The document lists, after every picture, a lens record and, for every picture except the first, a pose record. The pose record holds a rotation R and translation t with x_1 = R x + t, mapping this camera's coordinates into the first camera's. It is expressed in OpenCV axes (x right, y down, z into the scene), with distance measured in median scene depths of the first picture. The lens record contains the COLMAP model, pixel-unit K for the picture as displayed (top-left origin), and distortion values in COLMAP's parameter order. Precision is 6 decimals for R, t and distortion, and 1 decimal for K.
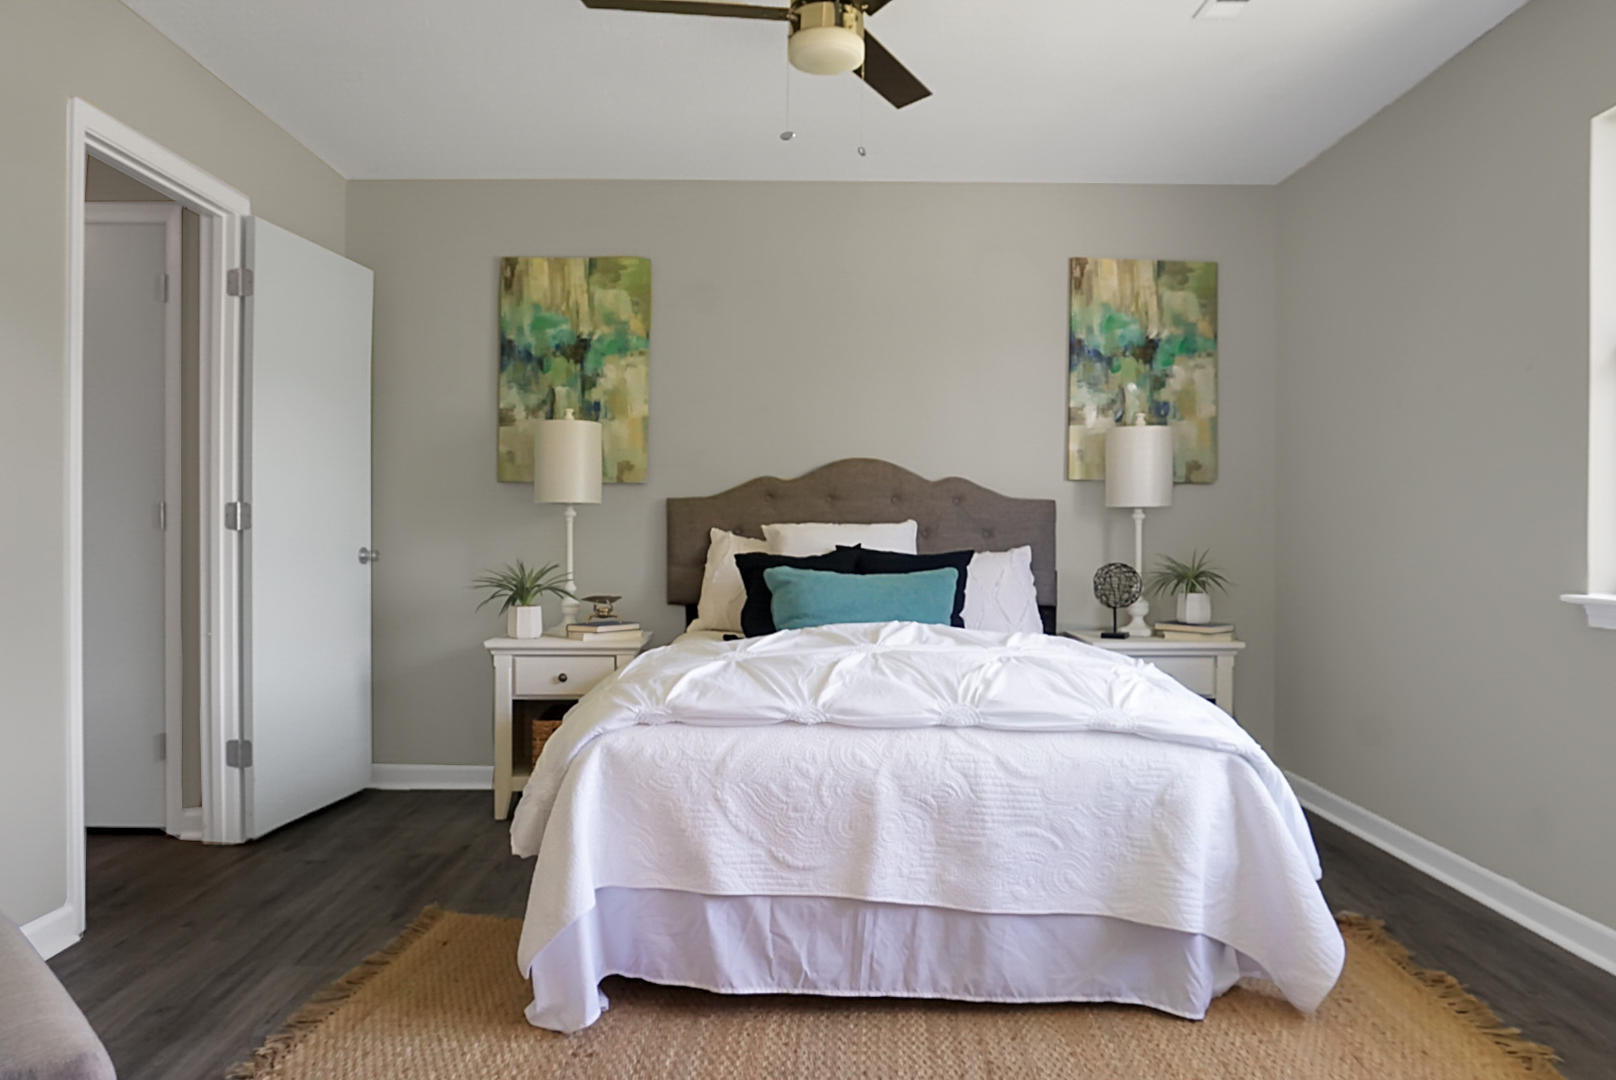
lens RADIAL K [[1090.2, 0, 808.0], [0, 1090.2, 540.0], [0, 0, 1]] dist [-0.047747, 0.035704]
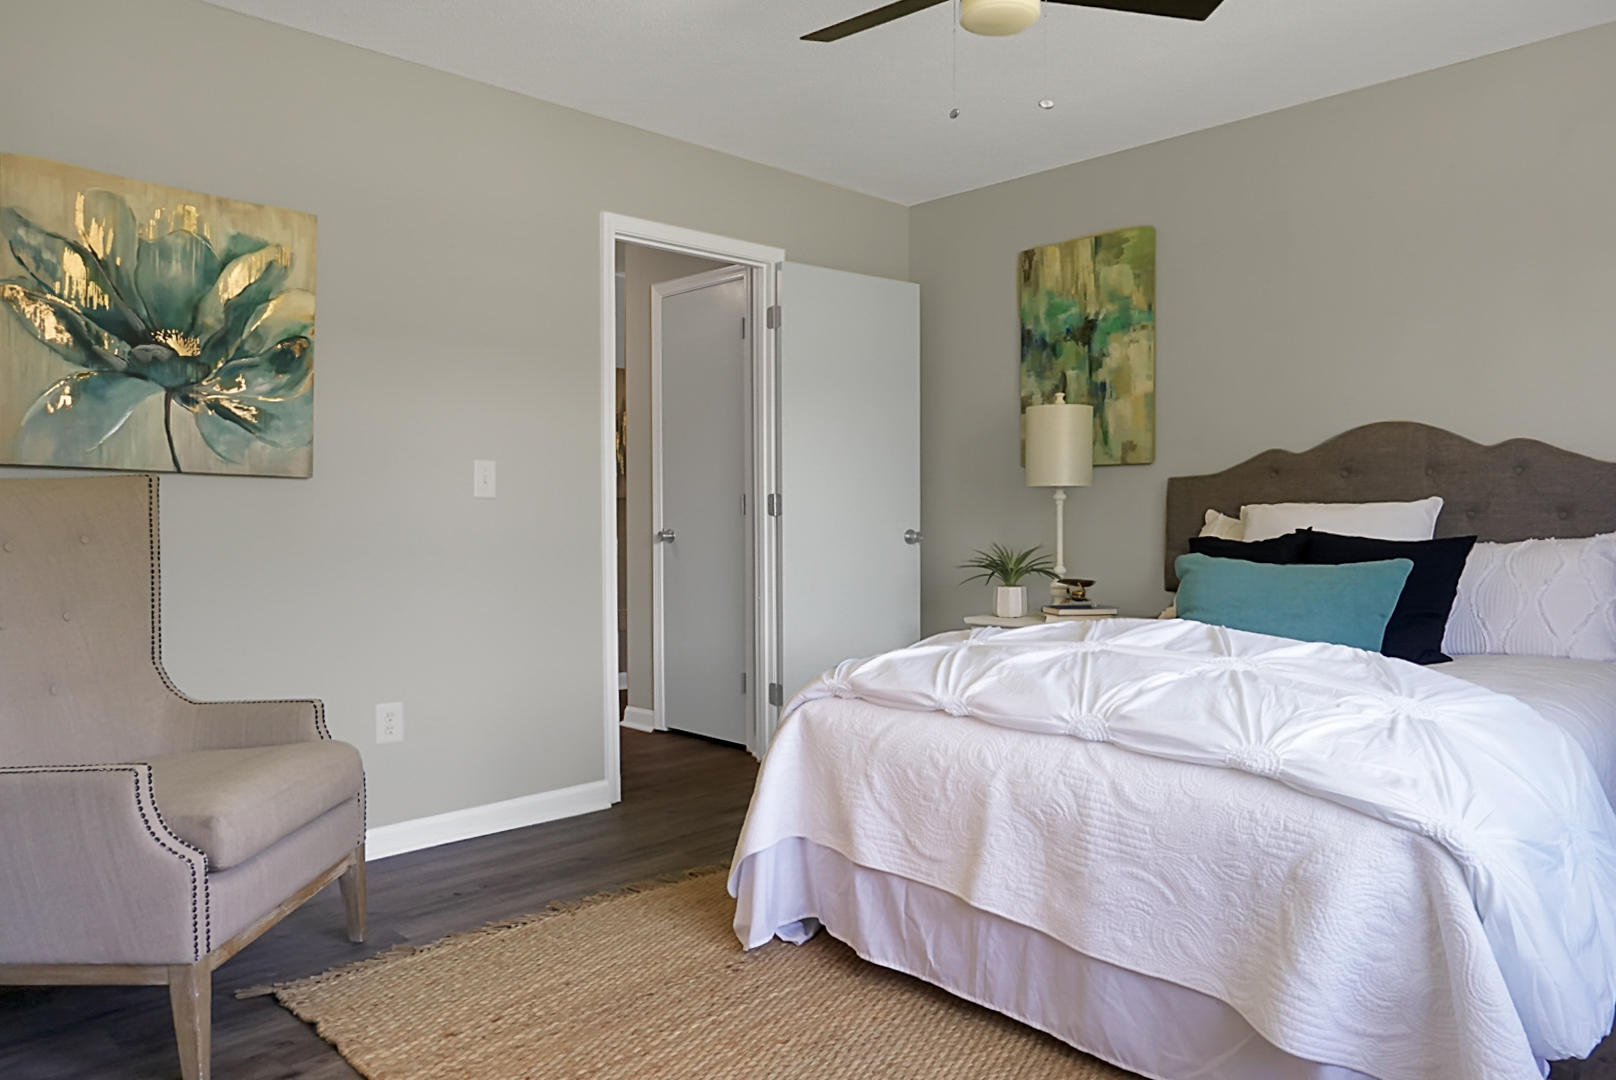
lens RADIAL K [[1090.2, 0, 808.0], [0, 1090.2, 540.0], [0, 0, 1]] dist [-0.047747, 0.035704]
pose [[0.689278, 0.011333, -0.724409, 0.626279], [0.004646, 0.999788, 0.020061, -0.009403], [0.724482, -0.017193, 0.689079, 0.234724]]
